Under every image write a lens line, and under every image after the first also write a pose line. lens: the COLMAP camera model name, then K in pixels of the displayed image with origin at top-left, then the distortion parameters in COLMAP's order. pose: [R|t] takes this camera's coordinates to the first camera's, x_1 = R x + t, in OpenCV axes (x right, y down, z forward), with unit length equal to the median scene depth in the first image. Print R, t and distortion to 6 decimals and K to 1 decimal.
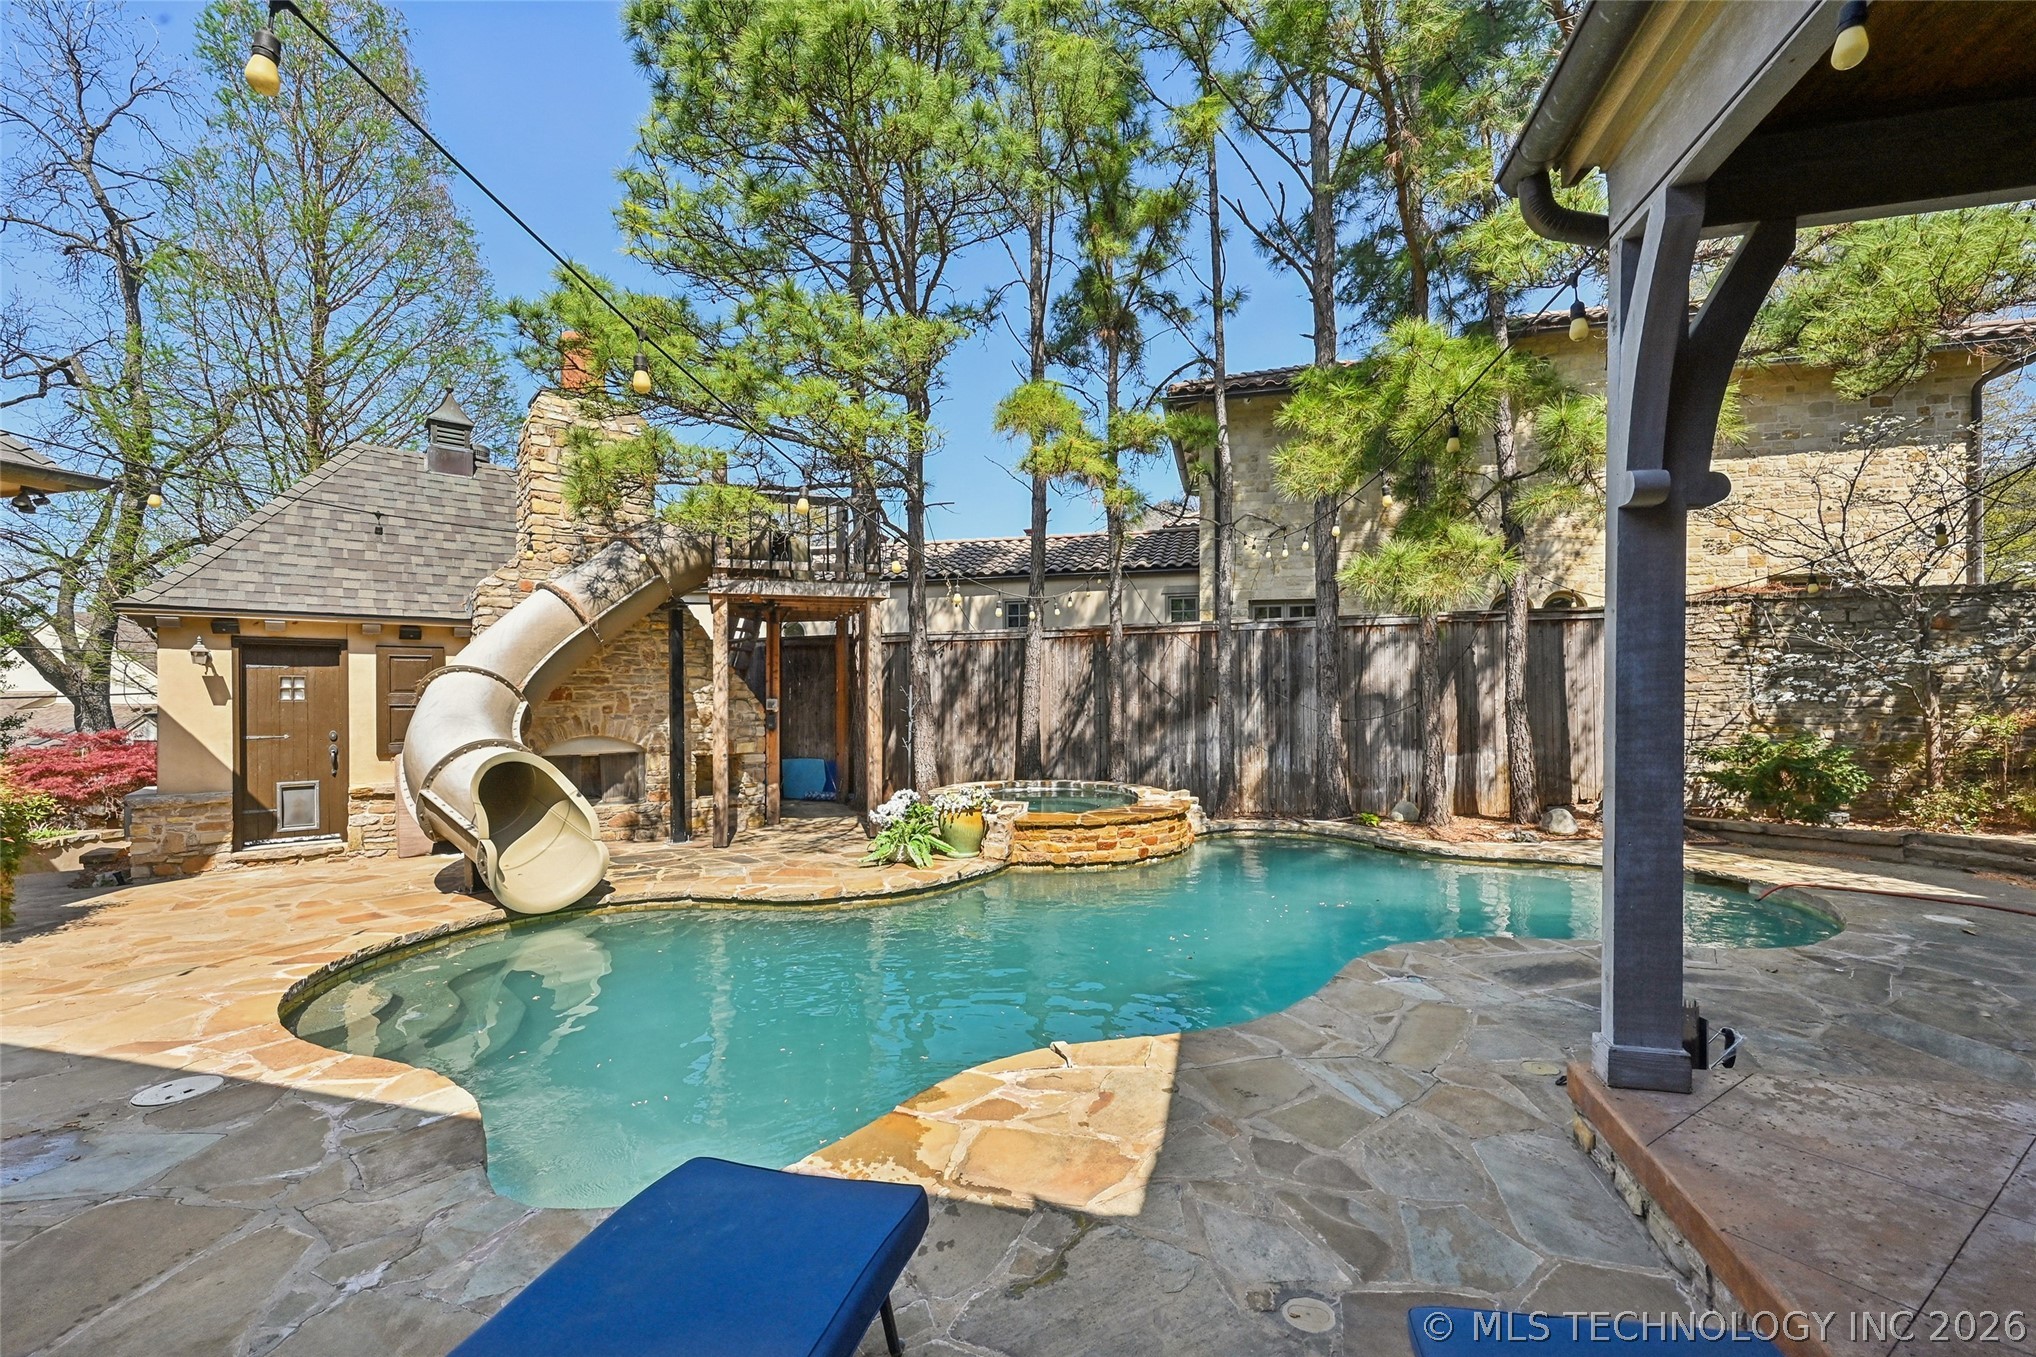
lens RADIAL K [[833.6, 0, 1005.6], [0, 833.6, 691.8], [0, 0, 1]] dist [-0.004450, 0.000819]
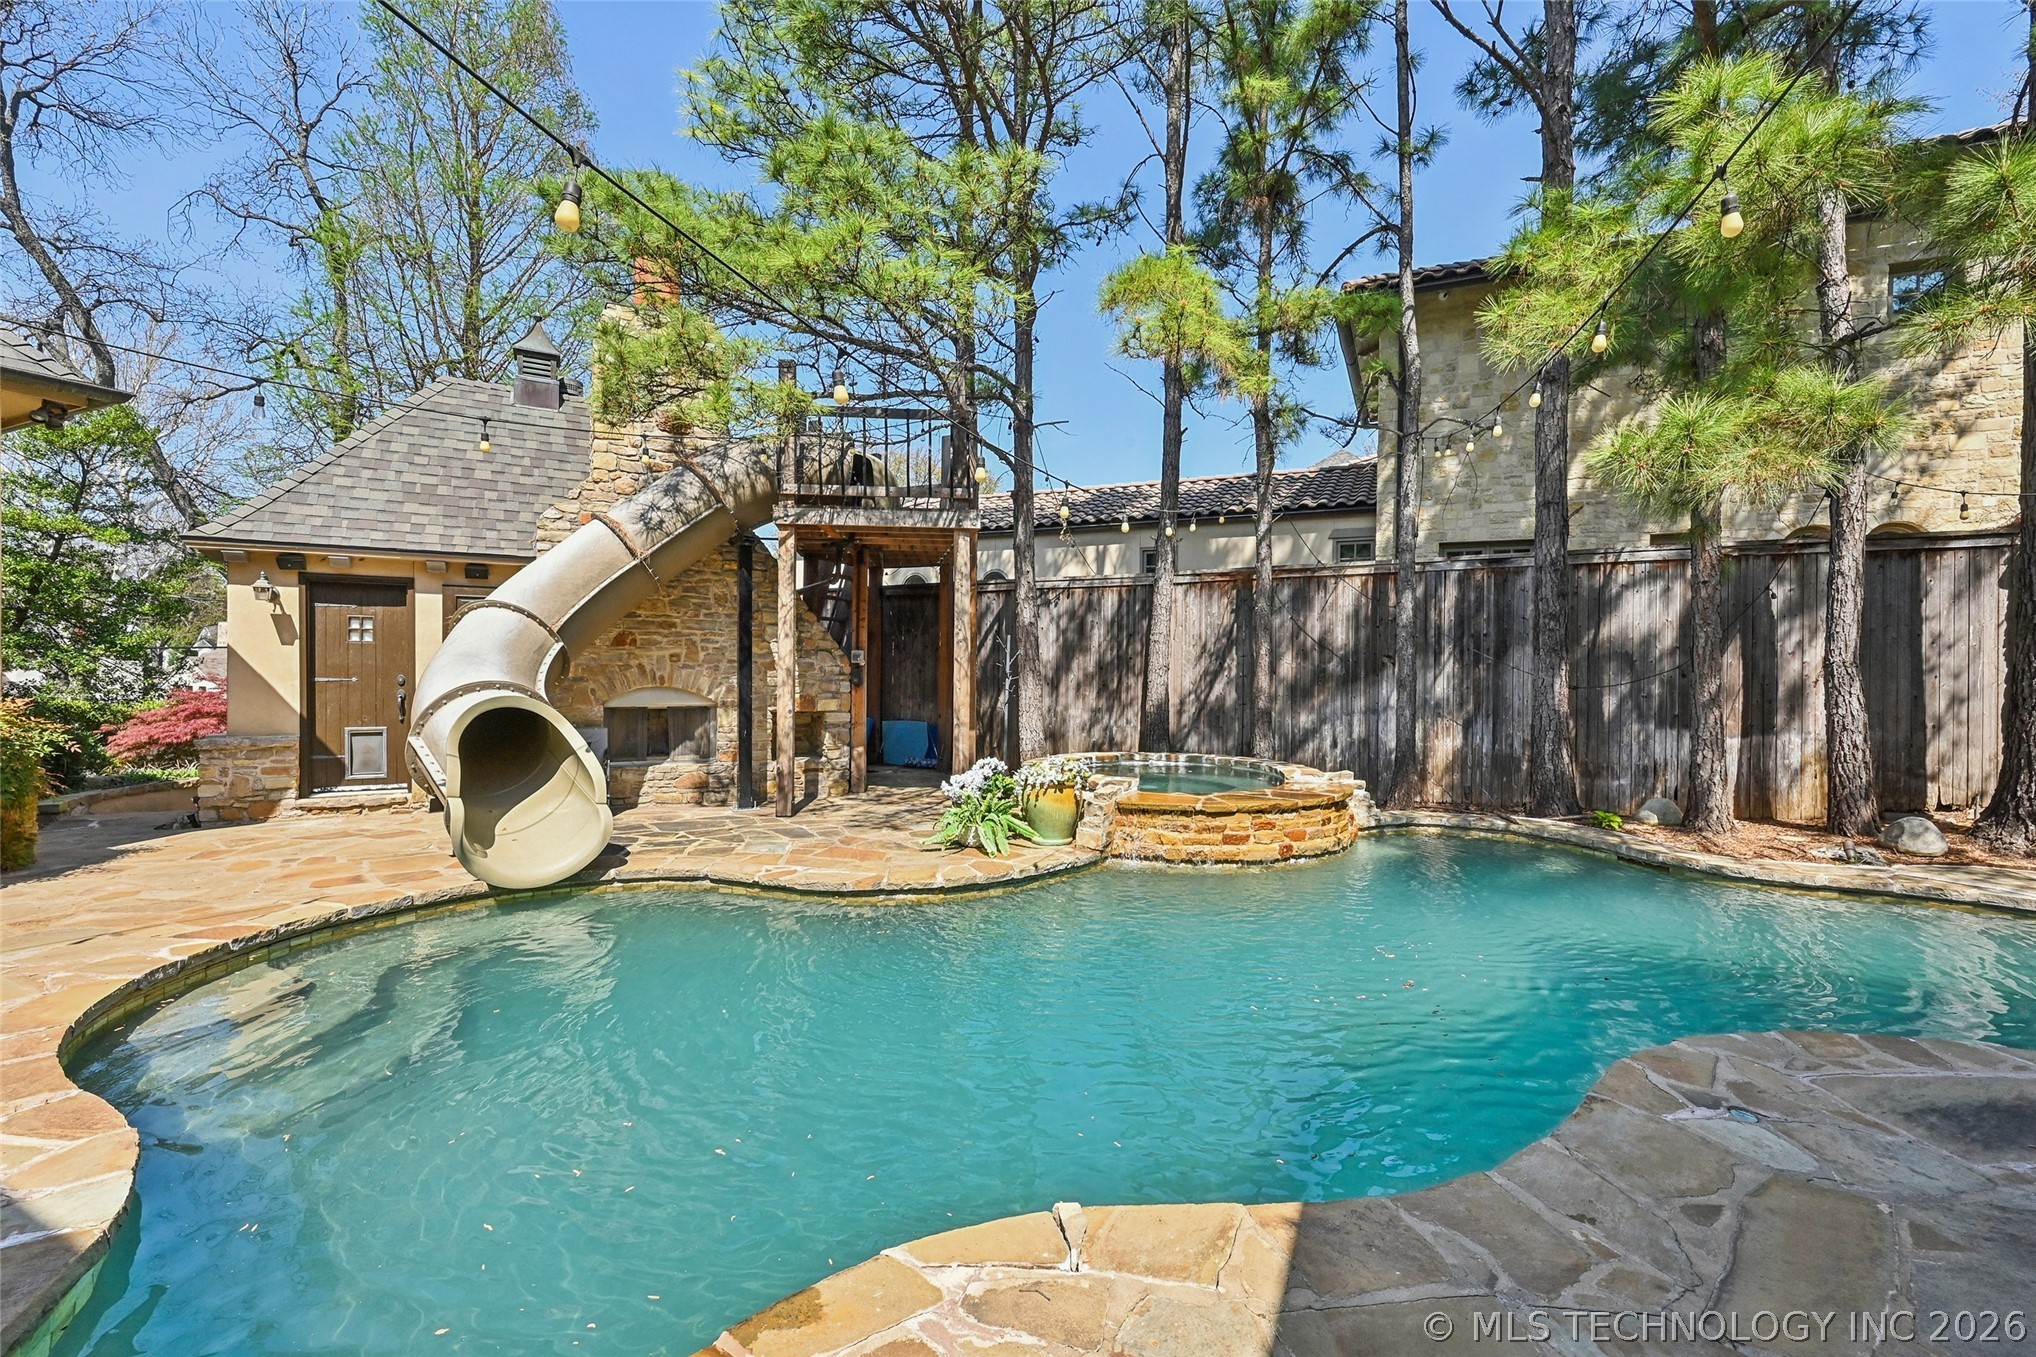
lens RADIAL K [[833.6, 0, 1025.9], [0, 833.6, 671.4], [0, 0, 1]] dist [-0.004450, 0.000819]
pose [[0.984680, 0.016797, -0.173559, 0.053429], [-0.015625, 0.999845, 0.008116, 0.023583], [0.173669, -0.005280, 0.984790, 0.185657]]
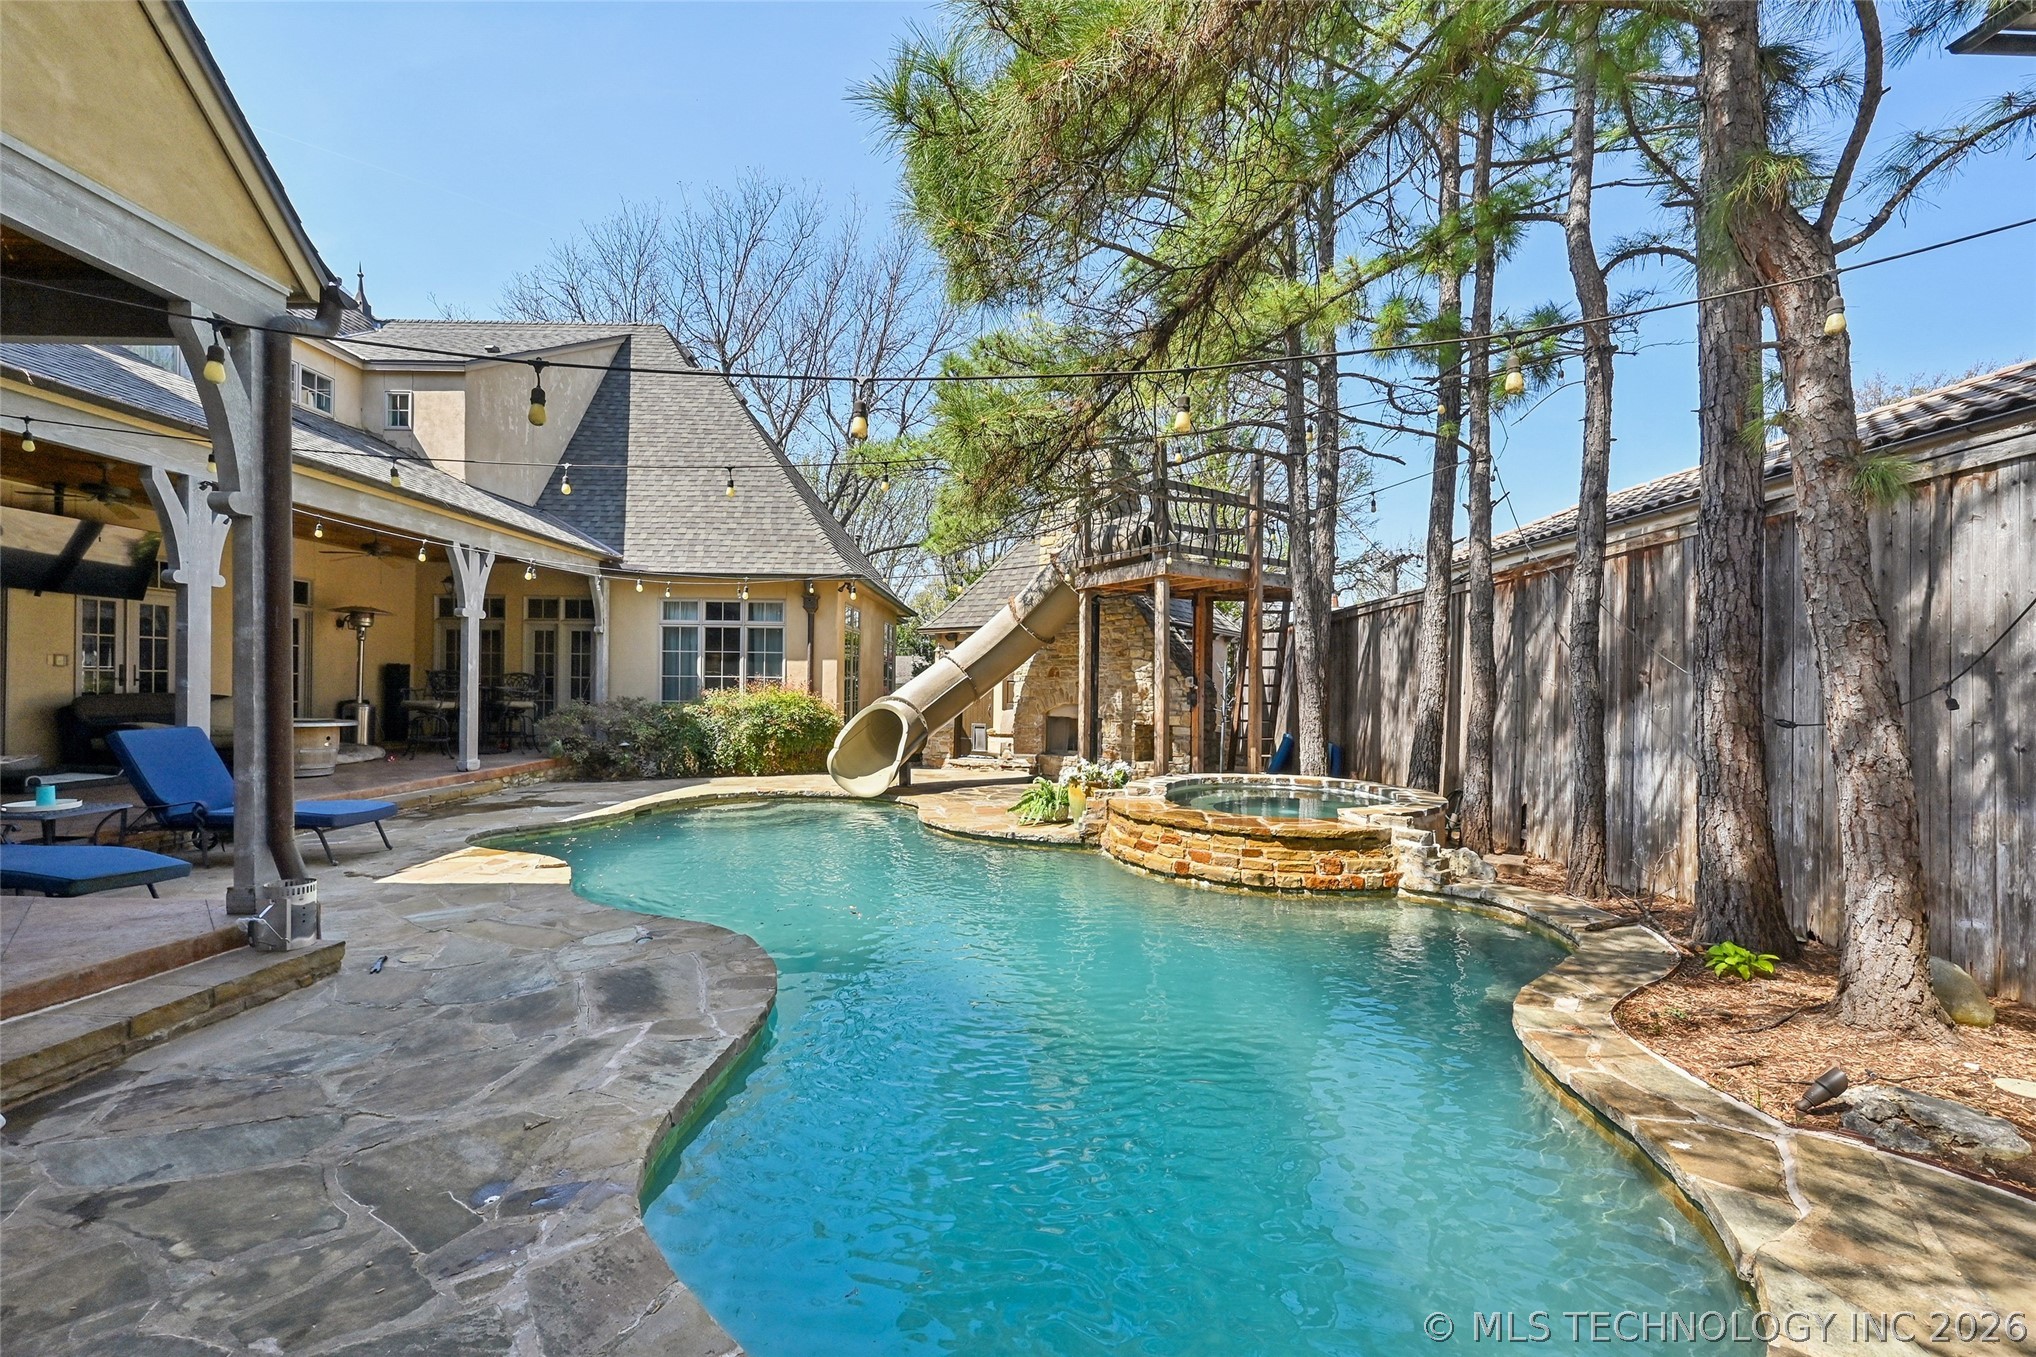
lens RADIAL K [[833.6, 0, 1048.2], [0, 833.6, 684.8], [0, 0, 1]] dist [-0.004450, 0.000819]
pose [[0.274619, 0.005804, -0.961536, 0.793829], [-0.006084, 0.999972, 0.004299, 0.017505], [0.961534, 0.004669, 0.274647, 0.600039]]
